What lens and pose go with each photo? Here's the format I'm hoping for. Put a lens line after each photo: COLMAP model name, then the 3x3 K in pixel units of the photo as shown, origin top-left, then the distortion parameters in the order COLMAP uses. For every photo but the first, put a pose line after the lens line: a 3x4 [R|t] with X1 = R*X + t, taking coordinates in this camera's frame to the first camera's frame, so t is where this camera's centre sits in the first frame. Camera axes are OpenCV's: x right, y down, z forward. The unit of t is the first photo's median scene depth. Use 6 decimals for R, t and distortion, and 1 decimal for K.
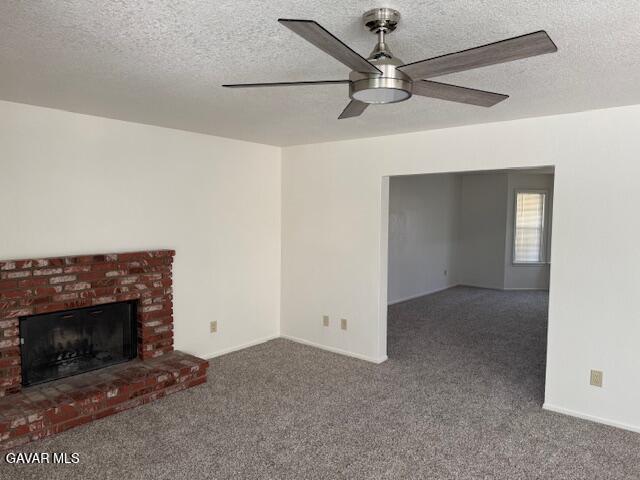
lens RADIAL K [[451.2, 0, 321.6], [0, 451.2, 238.4], [0, 0, 1]] dist [0.076631, -0.098650]
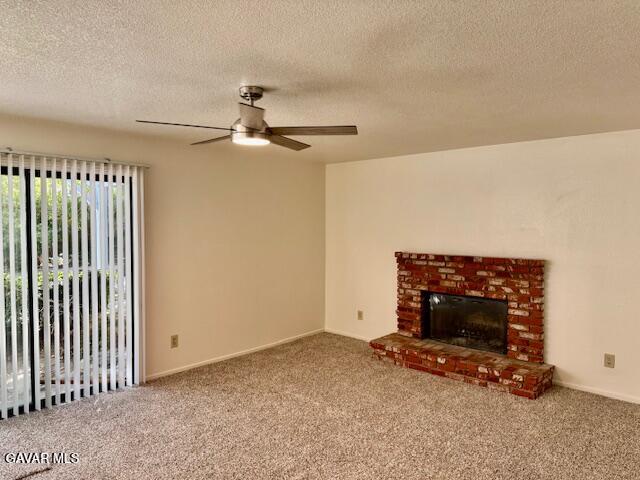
lens RADIAL K [[451.2, 0, 321.6], [0, 451.2, 238.4], [0, 0, 1]] dist [0.076631, -0.098650]
pose [[-0.054322, 0.031302, -0.998033, 0.777127], [-0.057560, 0.997748, 0.034426, -0.032697], [0.996863, 0.059317, -0.052398, 0.637116]]
